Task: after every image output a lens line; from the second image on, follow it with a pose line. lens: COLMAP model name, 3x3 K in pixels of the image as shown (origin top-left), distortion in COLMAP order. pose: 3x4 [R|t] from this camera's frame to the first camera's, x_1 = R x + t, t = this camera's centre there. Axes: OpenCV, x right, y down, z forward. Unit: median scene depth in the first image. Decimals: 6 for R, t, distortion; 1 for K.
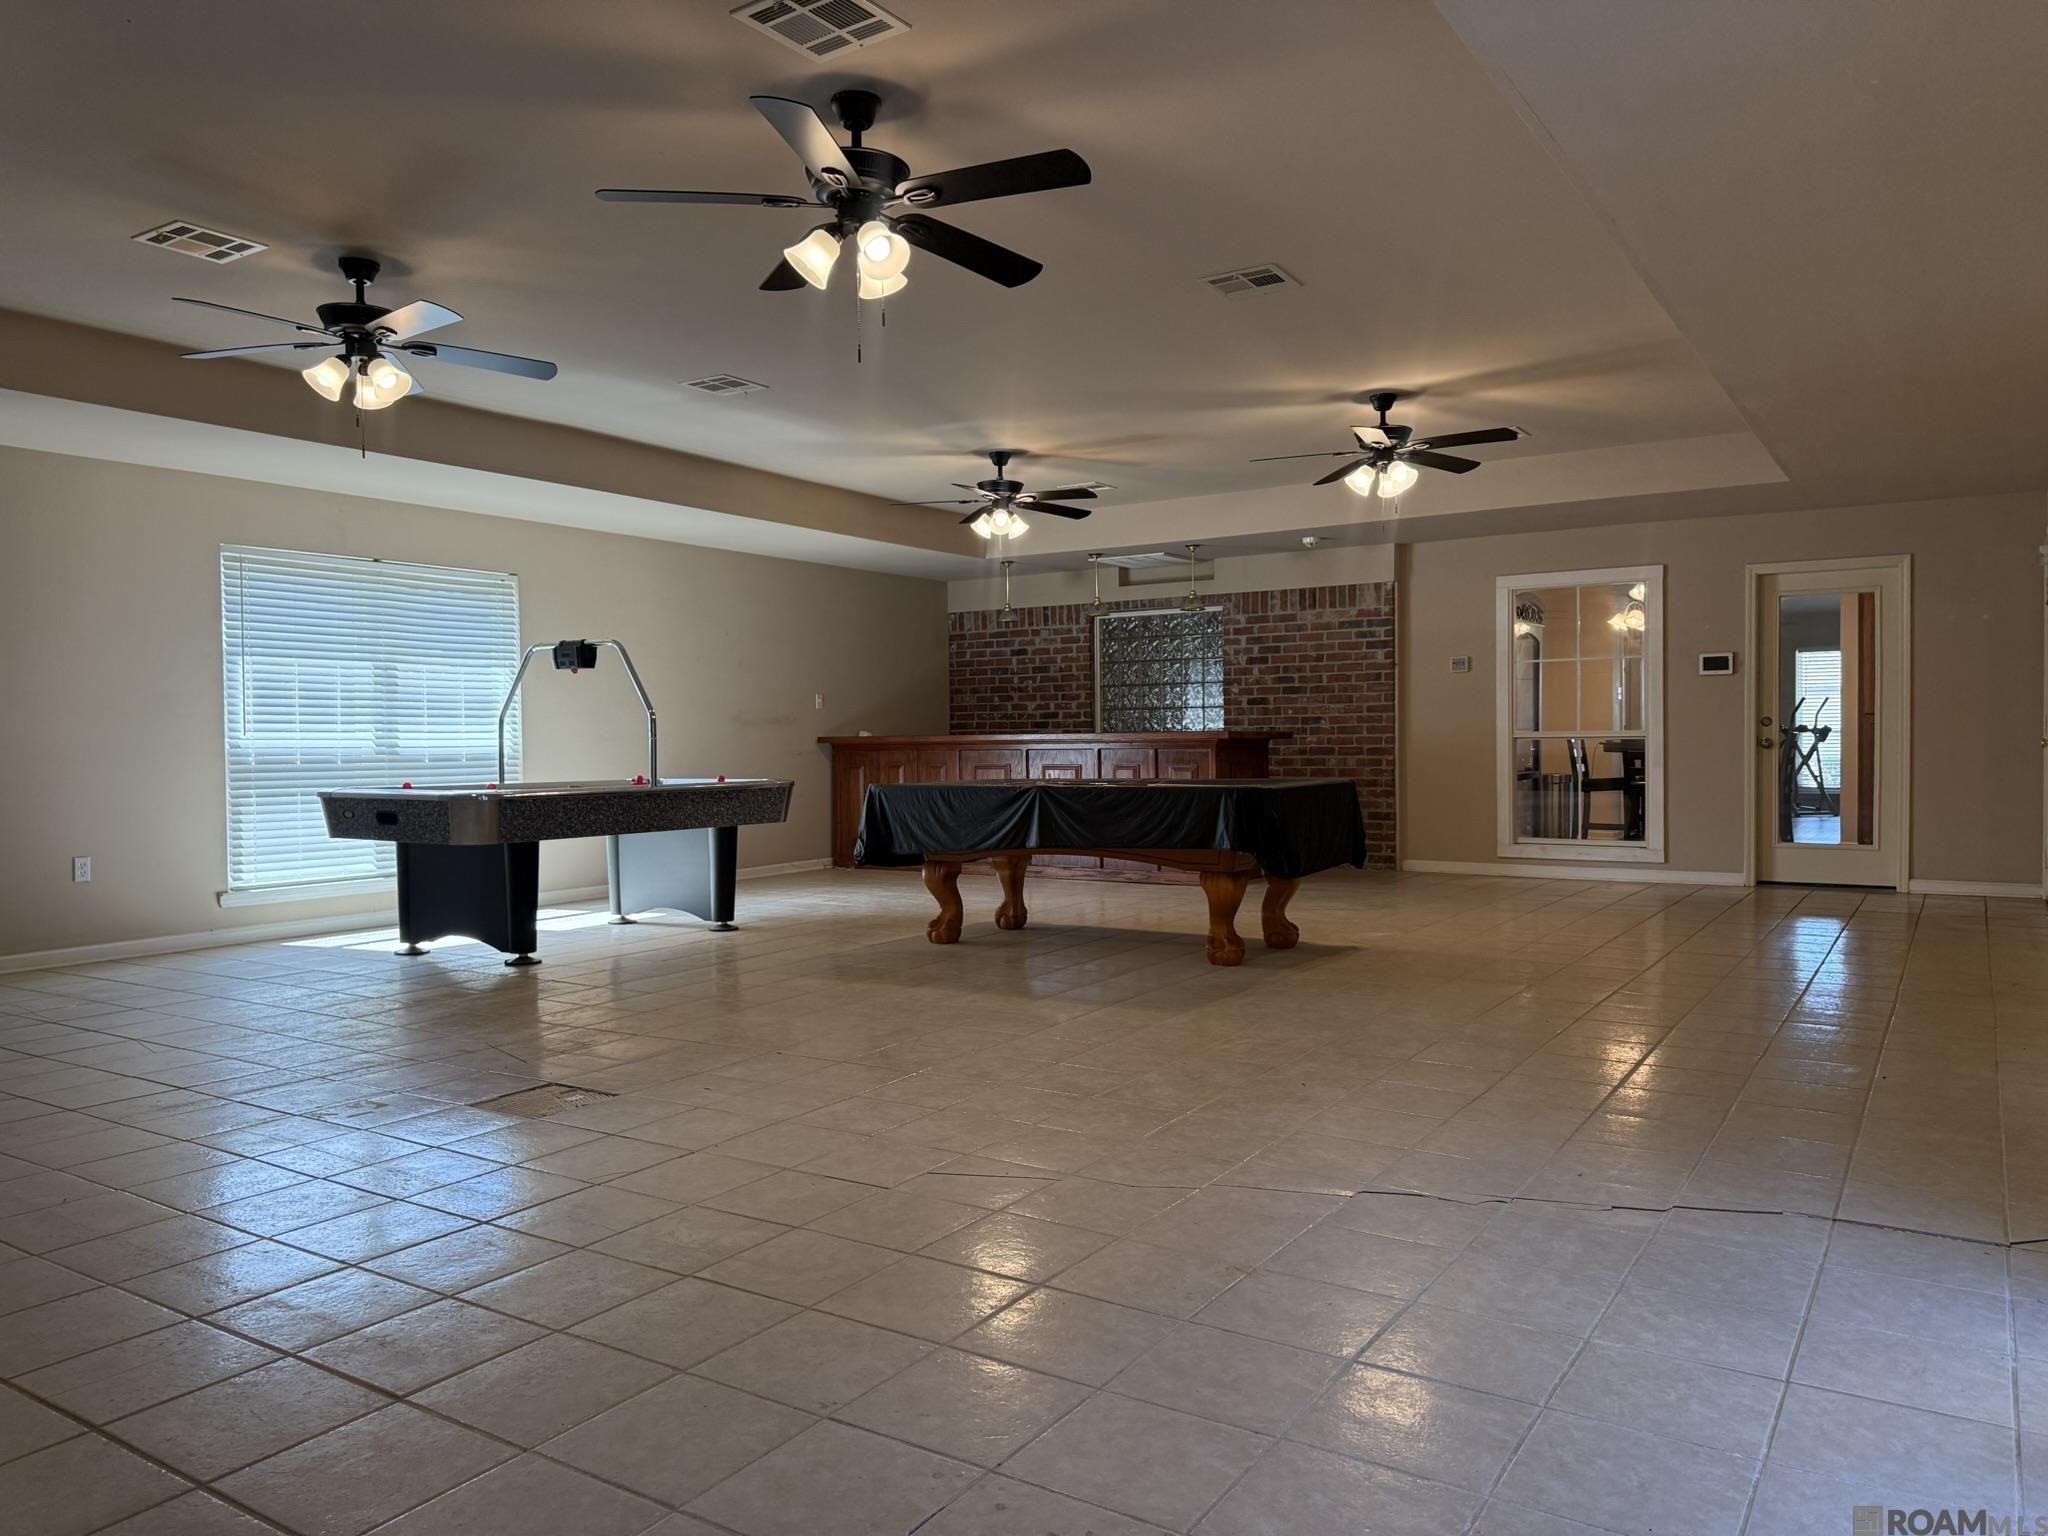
lens RADIAL K [[1450.2, 0, 1043.5], [0, 1450.2, 768.4], [0, 0, 1]] dist [0.109829, -0.179439]
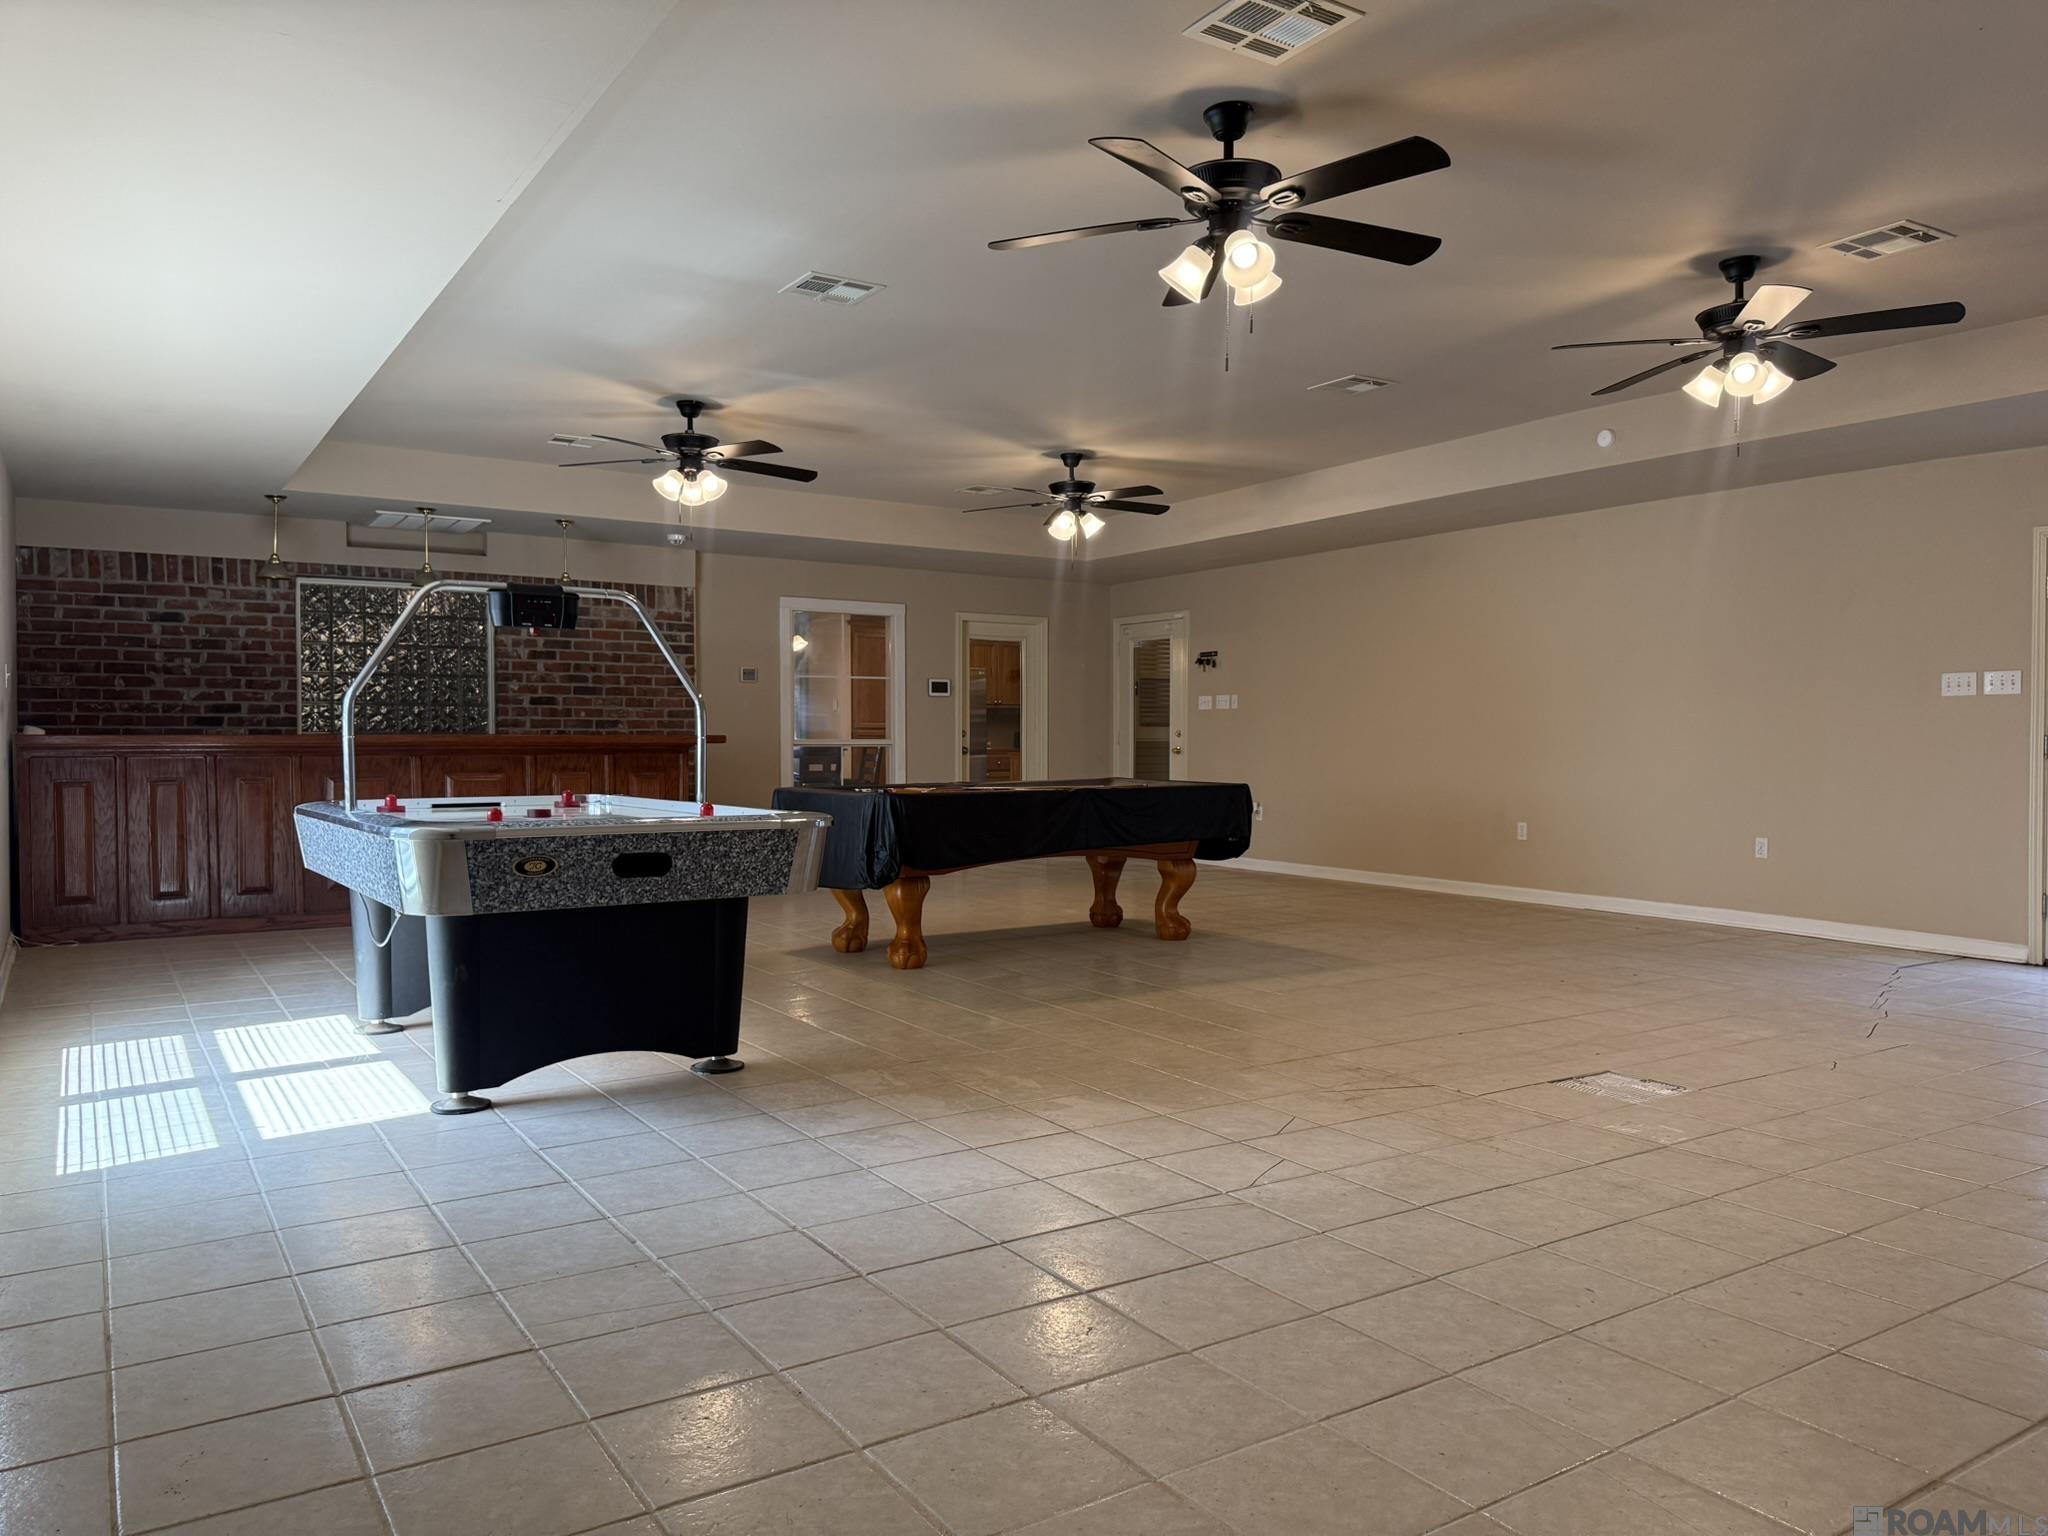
lens RADIAL K [[1450.2, 0, 1043.5], [0, 1450.2, 768.4], [0, 0, 1]] dist [0.109829, -0.179439]
pose [[0.404592, -0.007881, 0.914463, -0.553360], [0.013299, 0.999908, 0.002733, -0.003376], [-0.914401, 0.011056, 0.404660, 0.360105]]
